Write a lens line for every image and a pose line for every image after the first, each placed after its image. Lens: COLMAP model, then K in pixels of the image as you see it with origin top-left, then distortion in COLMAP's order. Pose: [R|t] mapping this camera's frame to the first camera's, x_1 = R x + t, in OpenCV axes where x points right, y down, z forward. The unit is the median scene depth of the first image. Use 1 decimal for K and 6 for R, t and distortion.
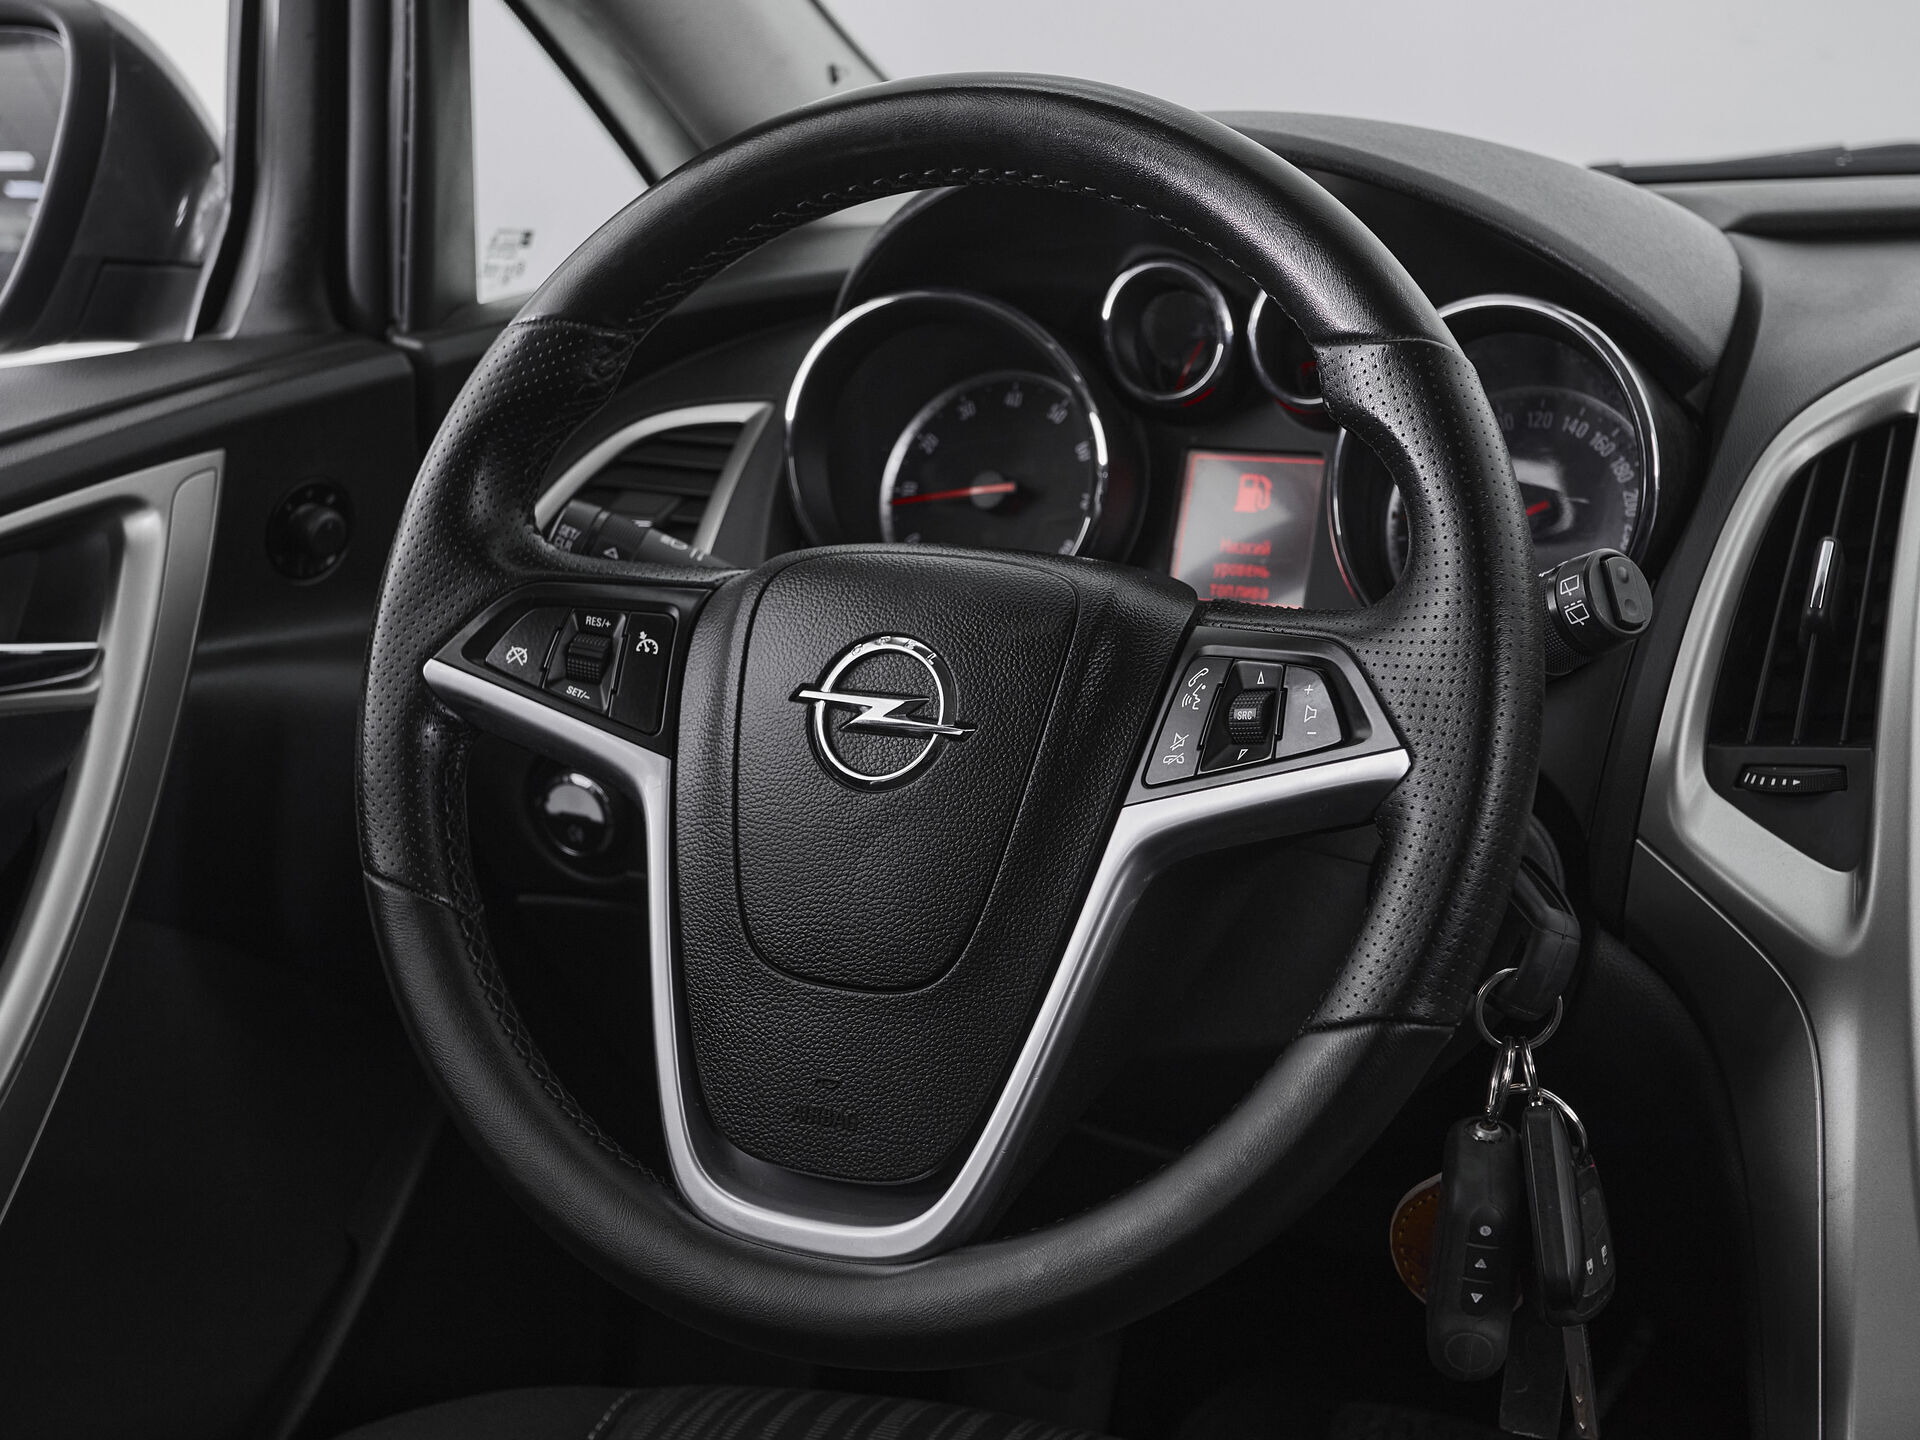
lens RADIAL K [[2786.7, 0, 855.0], [0, 2786.7, 682.1], [0, 0, 1]] dist [0.020480, 0.040583]
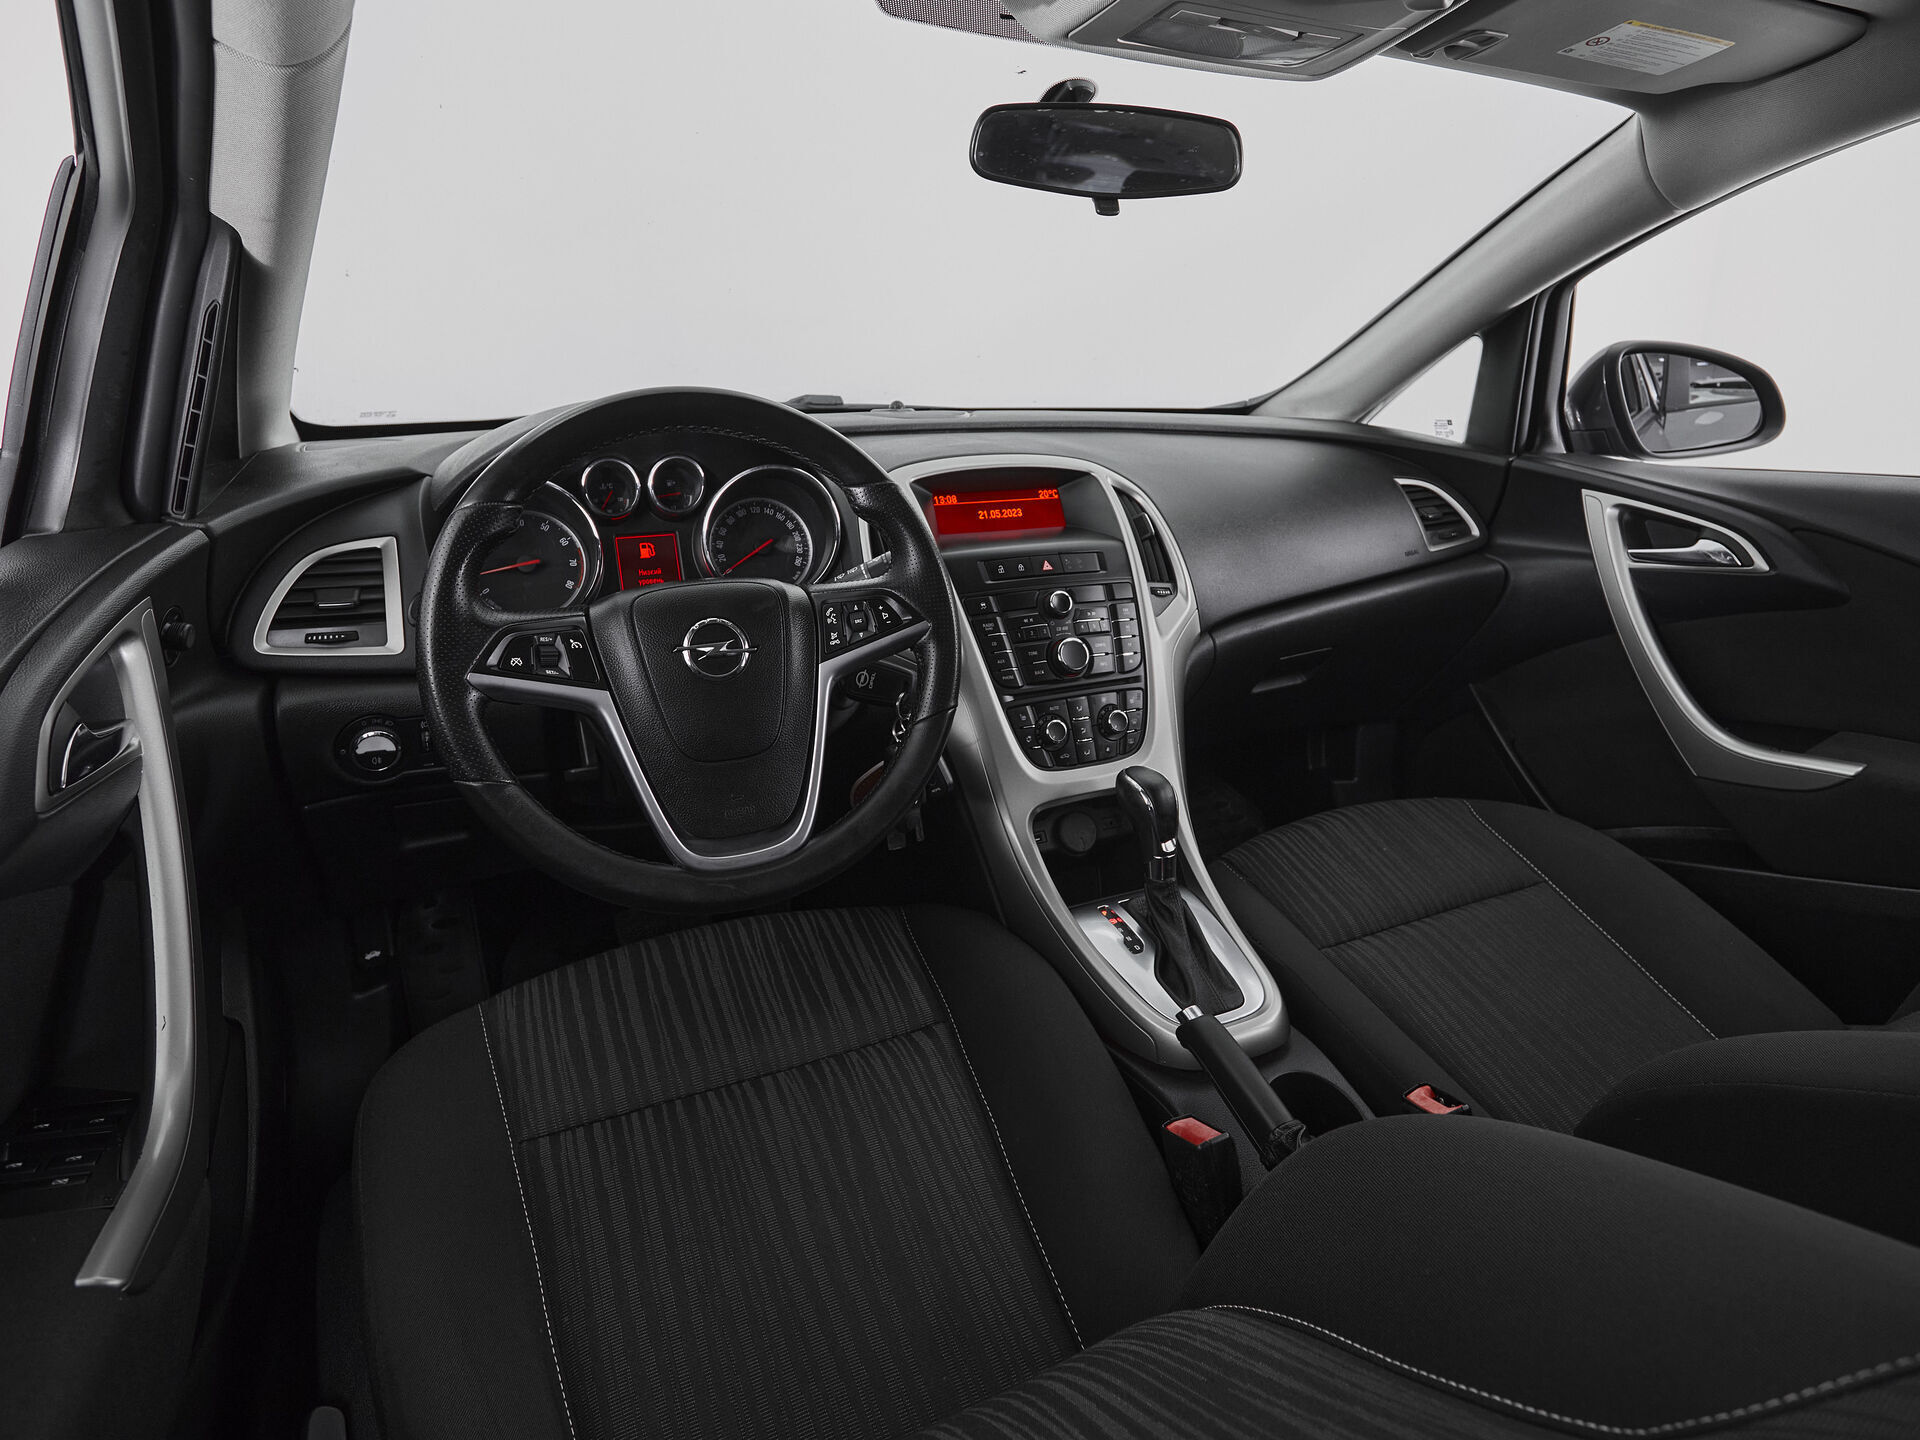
lens RADIAL K [[1104.1, 0, 1002.1], [0, 1104.1, 663.6], [0, 0, 1]] dist [0.001644, -0.000126]
pose [[0.552111, -0.200420, 0.809324, -0.607424], [0.153817, 0.978502, 0.137383, -0.067598], [-0.819459, 0.048637, 0.571070, 0.225835]]
